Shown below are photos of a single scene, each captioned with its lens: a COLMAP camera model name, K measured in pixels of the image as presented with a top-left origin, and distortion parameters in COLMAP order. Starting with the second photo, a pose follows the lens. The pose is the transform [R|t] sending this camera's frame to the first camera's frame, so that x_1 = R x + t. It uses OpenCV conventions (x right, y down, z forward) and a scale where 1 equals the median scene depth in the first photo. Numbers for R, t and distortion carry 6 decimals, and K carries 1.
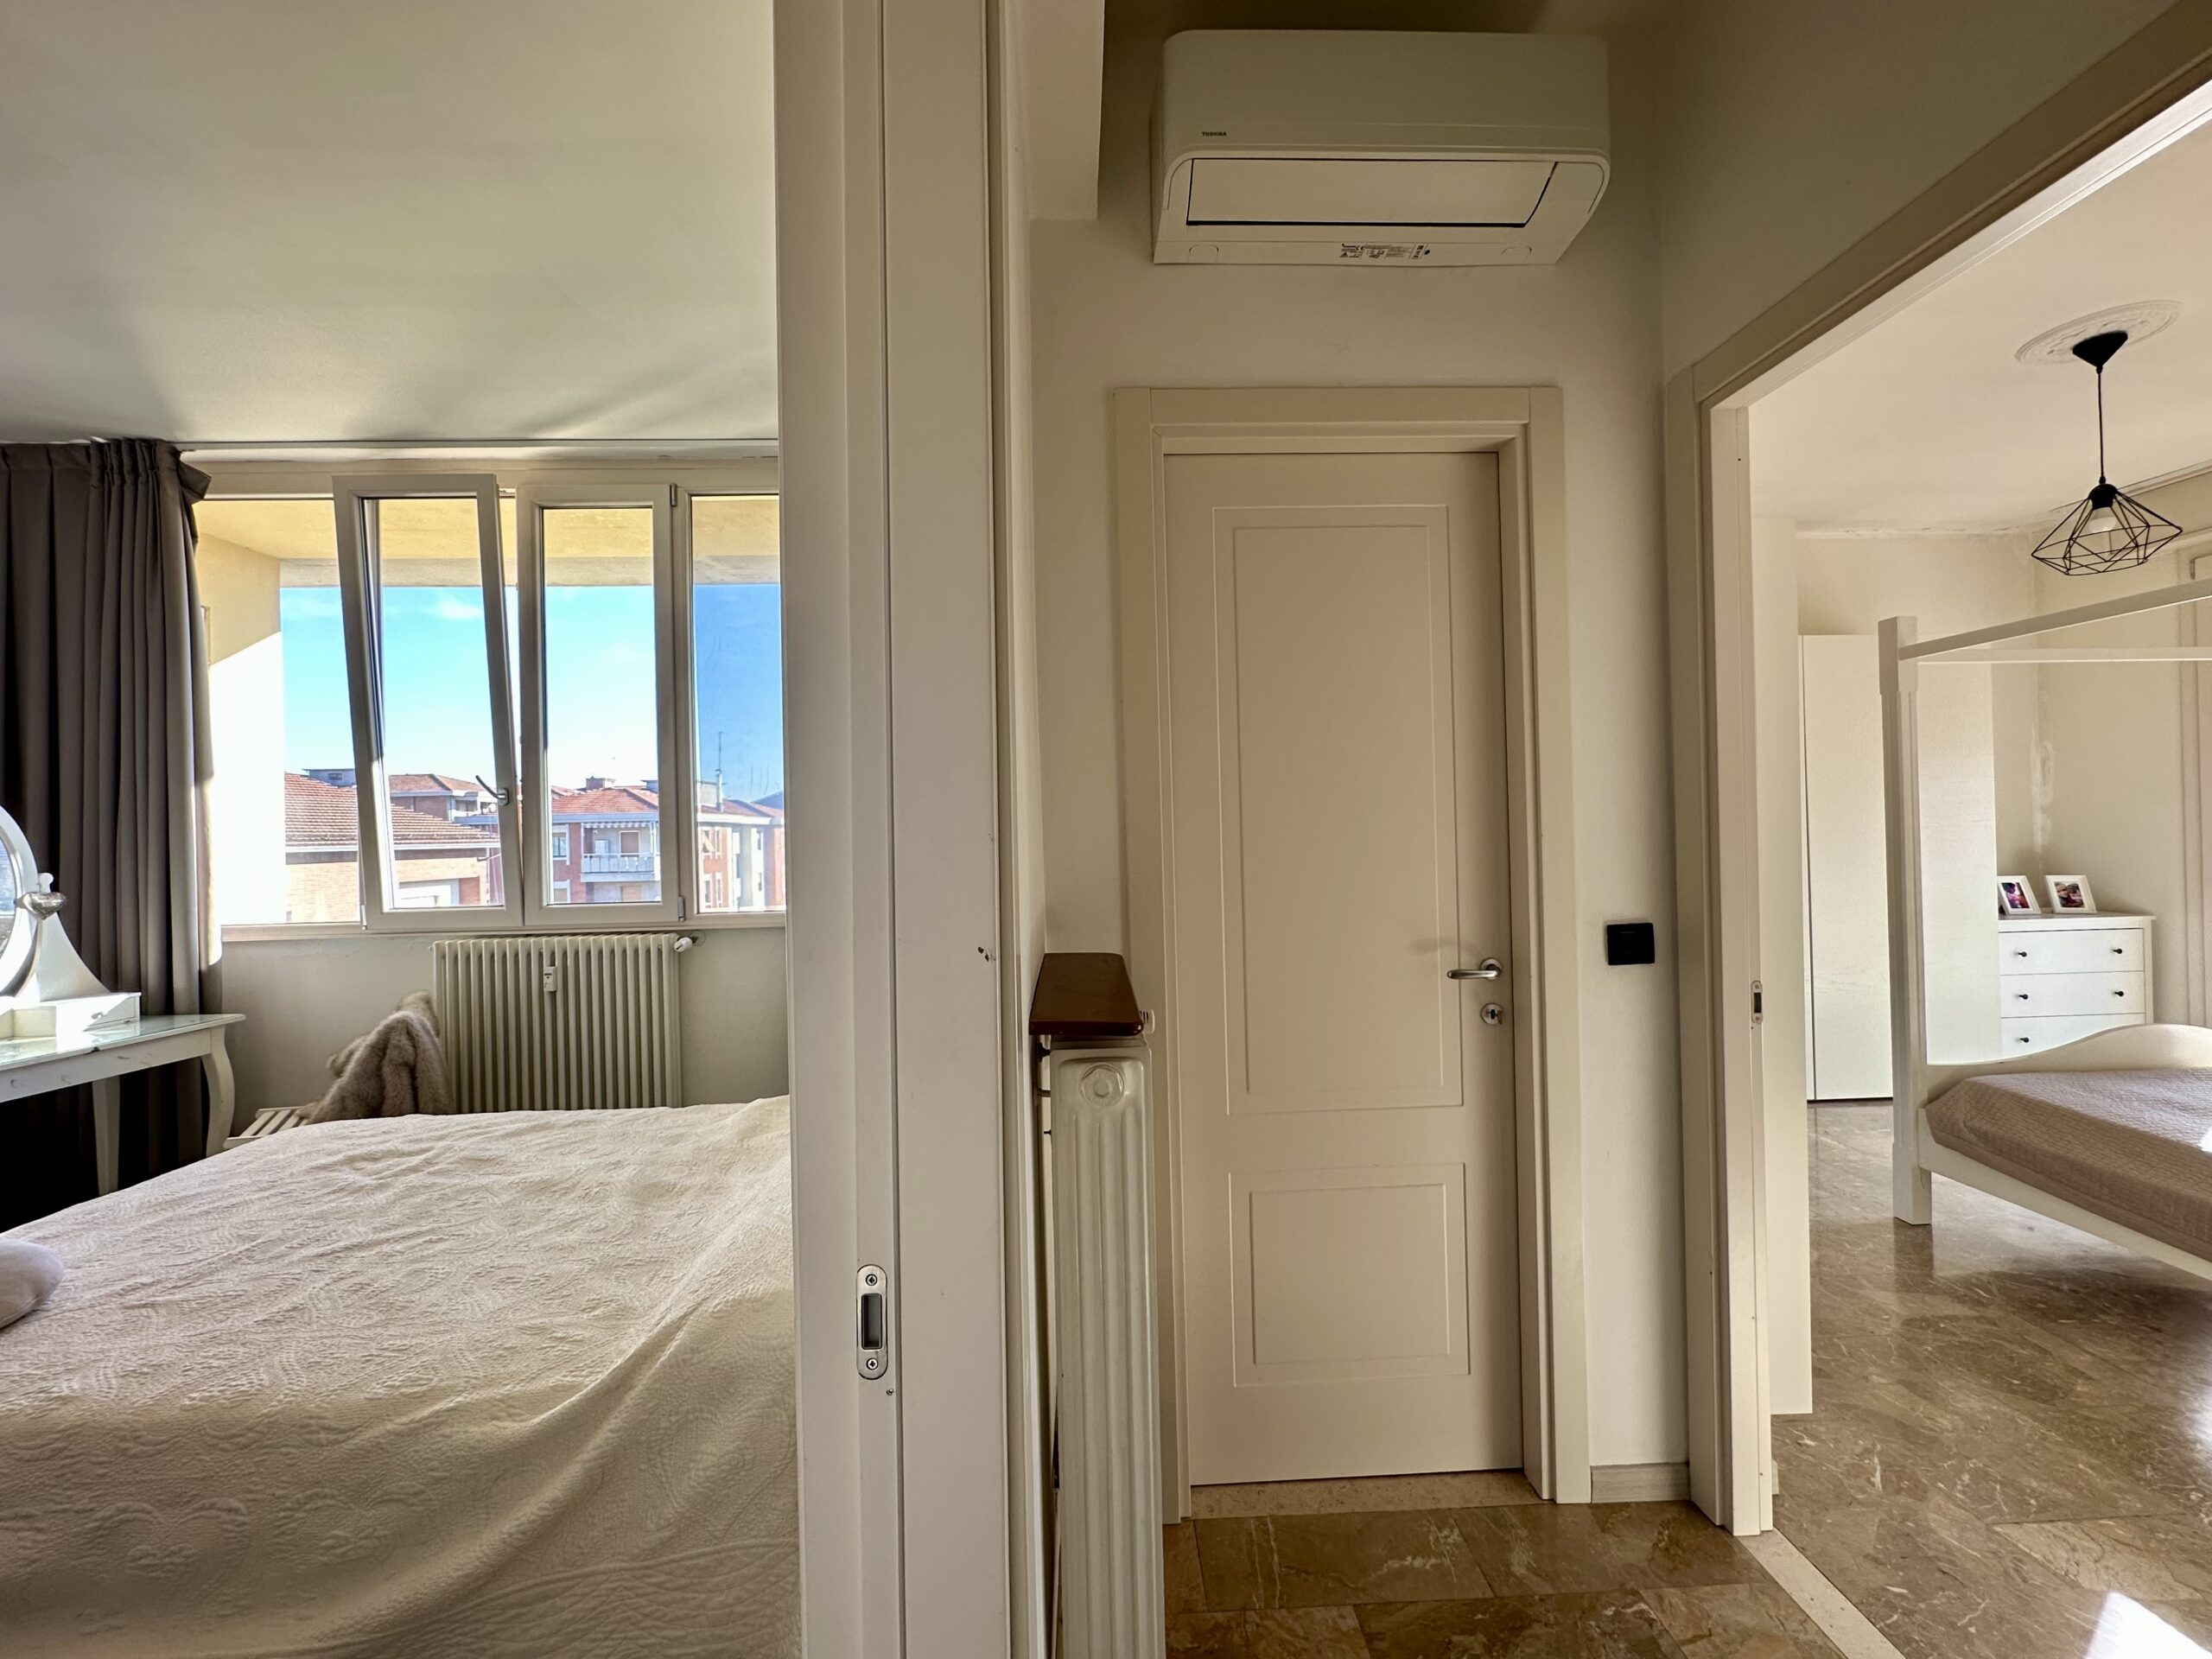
lens RADIAL K [[877.2, 0, 1105.7], [0, 877.2, 831.3], [0, 0, 1]] dist [-0.003303, 0.000571]
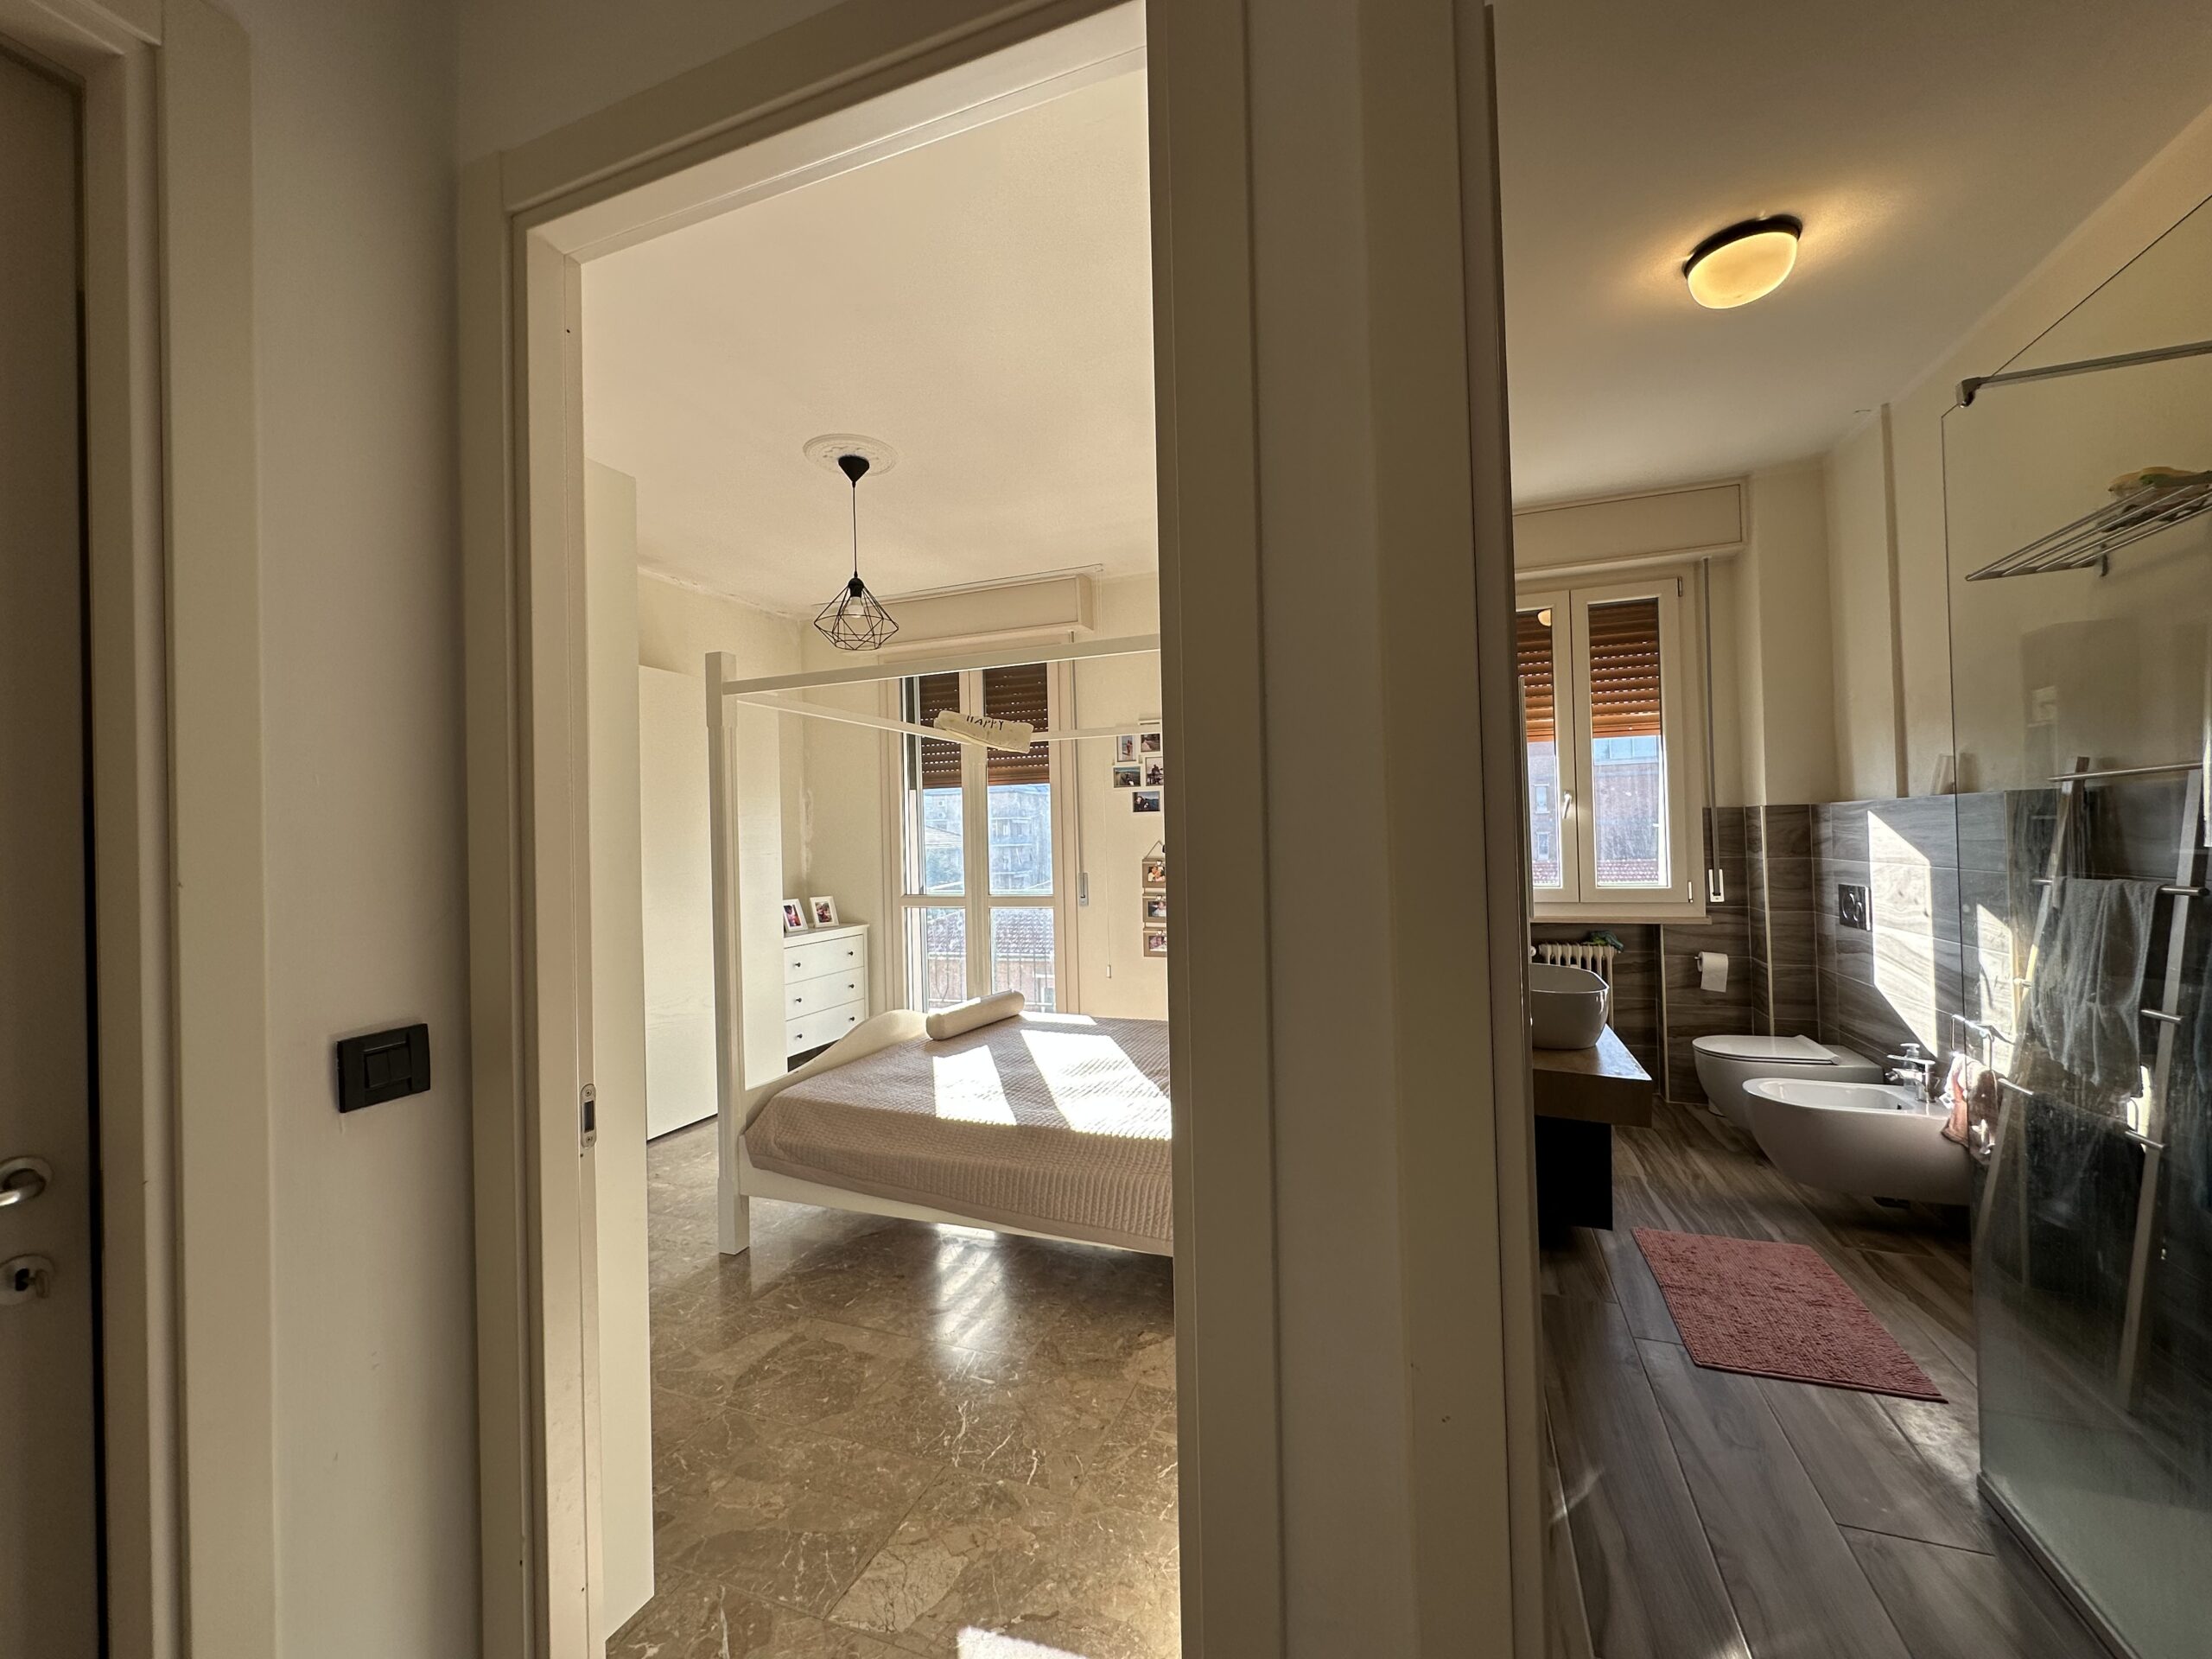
lens RADIAL K [[877.2, 0, 1112.0], [0, 877.2, 831.8], [0, 0, 1]] dist [-0.003303, 0.000571]
pose [[0.385715, 0.020904, 0.922381, 0.154145], [0.013996, 0.999496, -0.028504, -0.001681], [-0.922512, 0.023904, 0.385228, 0.204919]]
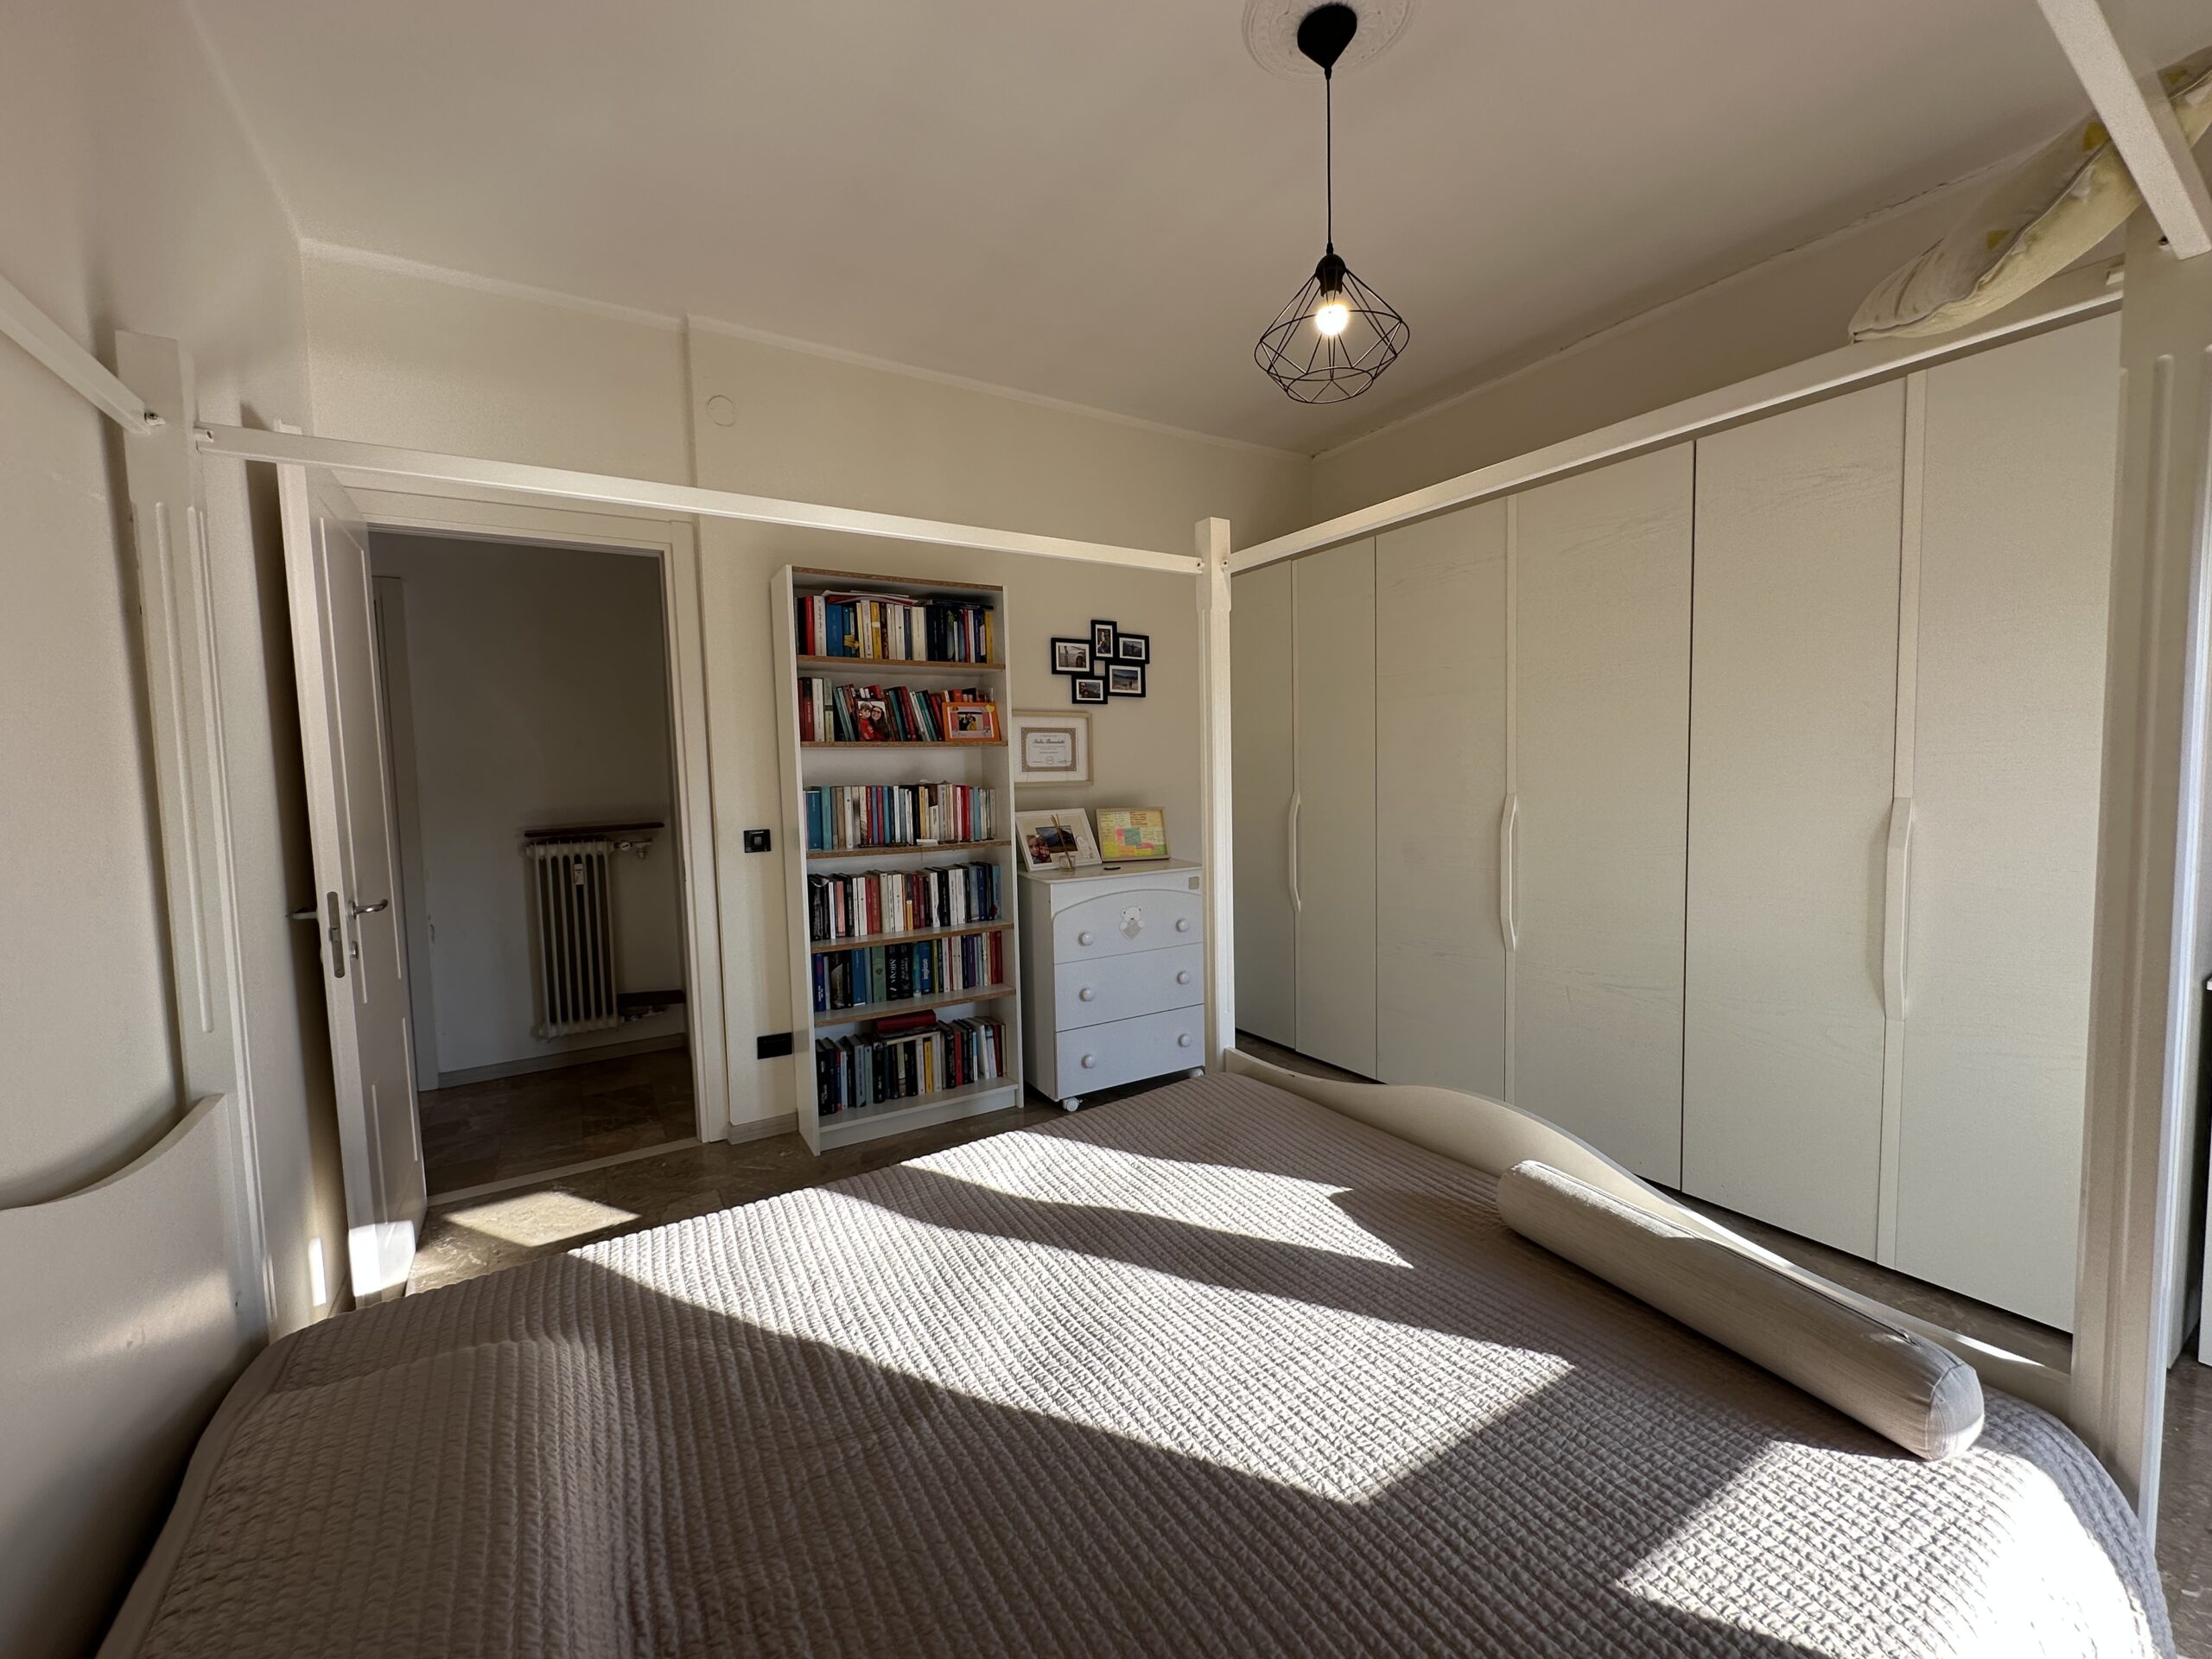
lens RADIAL K [[877.2, 0, 1093.1], [0, 877.2, 831.1], [0, 0, 1]] dist [-0.003303, 0.000571]
pose [[0.494631, 0.073111, -0.866023, 1.653537], [0.013532, 0.995687, 0.091786, -0.025415], [0.868998, -0.057120, 0.491508, 0.494955]]
